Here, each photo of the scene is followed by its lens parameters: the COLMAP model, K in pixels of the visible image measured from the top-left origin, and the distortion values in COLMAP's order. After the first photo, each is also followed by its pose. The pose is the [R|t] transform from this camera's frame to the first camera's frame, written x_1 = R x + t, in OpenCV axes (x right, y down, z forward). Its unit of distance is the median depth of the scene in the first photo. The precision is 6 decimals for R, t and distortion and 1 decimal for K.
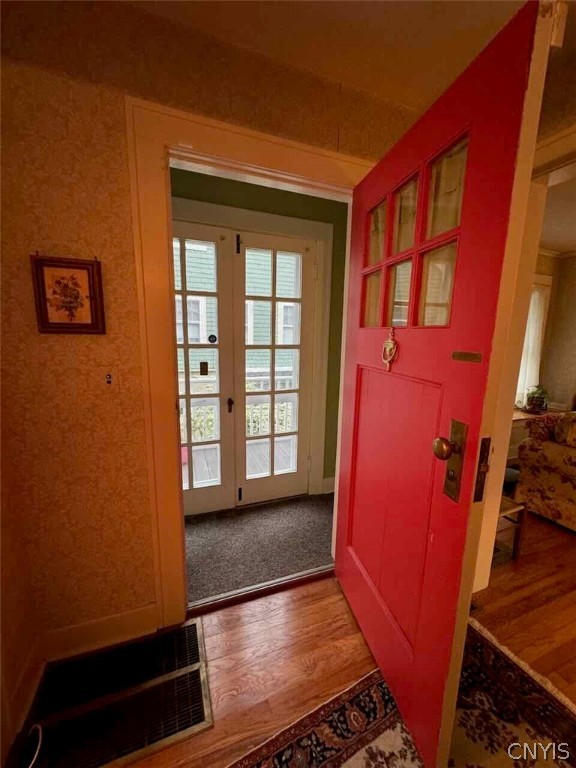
lens RADIAL K [[305.5, 0, 287.0], [0, 305.5, 386.0], [0, 0, 1]] dist [-0.002188, -0.000305]
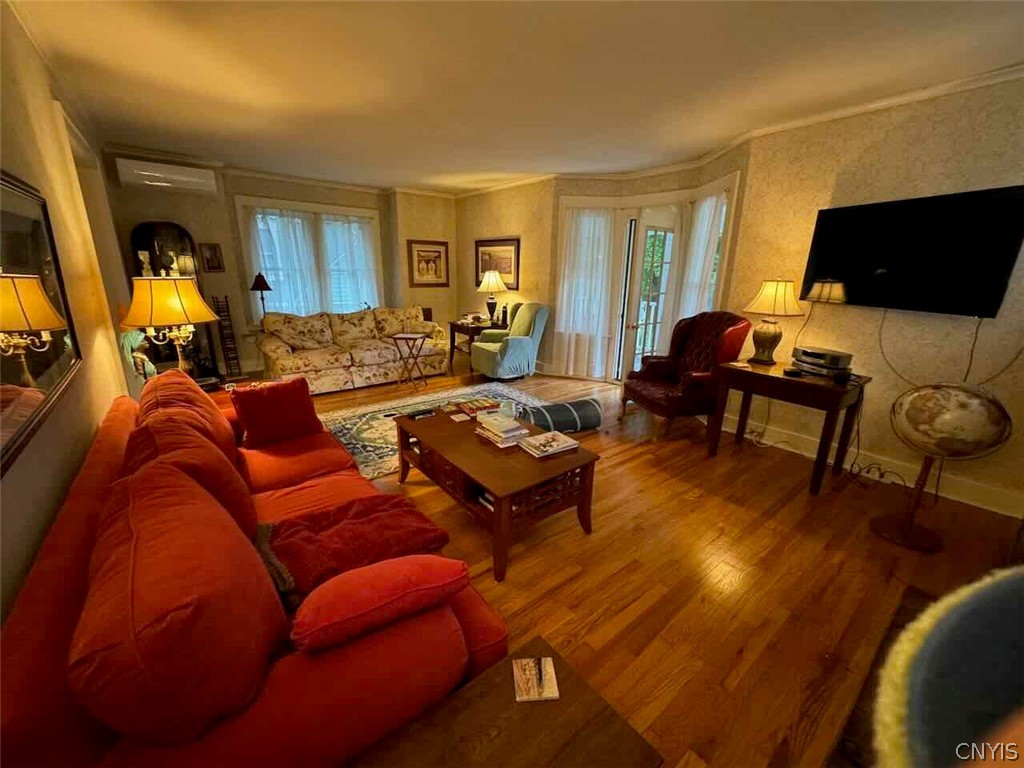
lens RADIAL K [[407.4, 0, 511.8], [0, 407.4, 383.0], [0, 0, 1]] dist [-0.002188, -0.000305]
pose [[0.955682, -0.083205, 0.282397, 2.900303], [0.050773, 0.991439, 0.120291, 0.483228], [-0.289988, -0.100622, 0.951726, -2.436161]]
